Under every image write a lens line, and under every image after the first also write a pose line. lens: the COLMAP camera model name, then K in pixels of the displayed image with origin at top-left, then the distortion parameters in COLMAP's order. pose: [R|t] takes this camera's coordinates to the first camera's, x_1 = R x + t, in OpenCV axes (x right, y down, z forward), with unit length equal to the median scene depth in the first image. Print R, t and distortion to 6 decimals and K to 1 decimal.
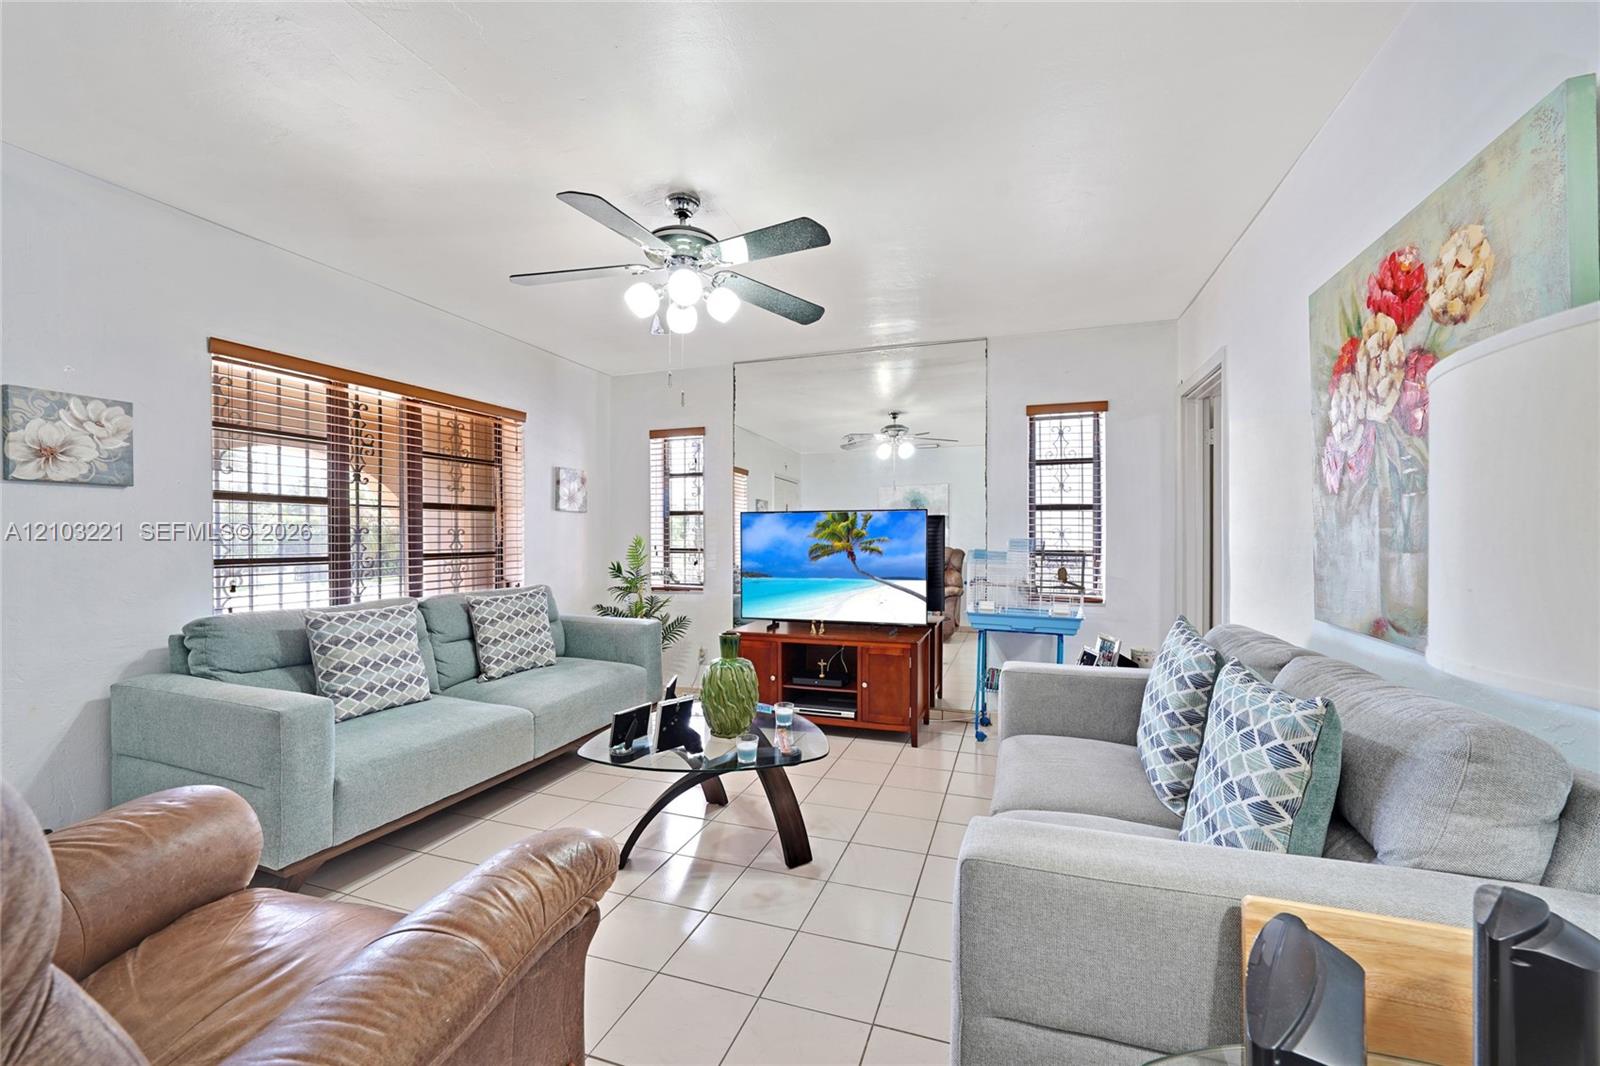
lens RADIAL K [[646.1, 0, 803.3], [0, 646.1, 547.1], [0, 0, 1]] dist [-0.001909, 0.000017]
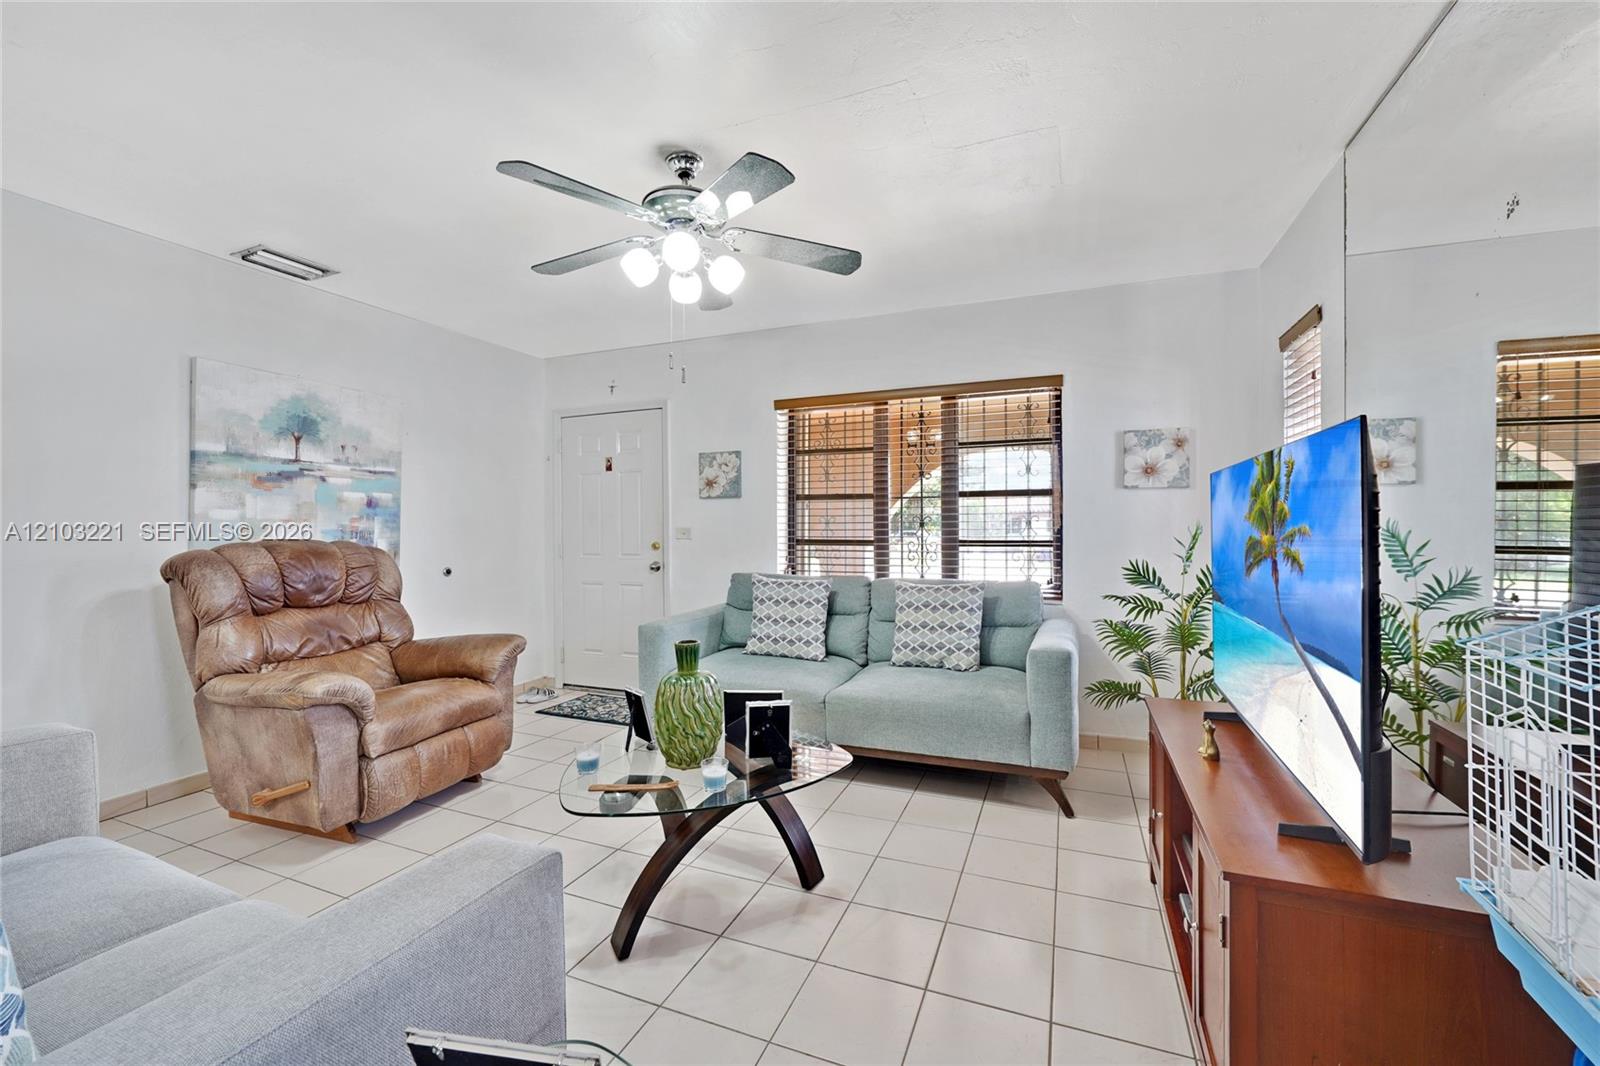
lens RADIAL K [[646.1, 0, 835.8], [0, 646.1, 519.6], [0, 0, 1]] dist [-0.001909, 0.000017]
pose [[-0.035961, -0.005867, -0.999336, 0.735917], [-0.011751, 0.999916, -0.005447, -0.023264], [0.999284, 0.011547, -0.036027, 1.285119]]
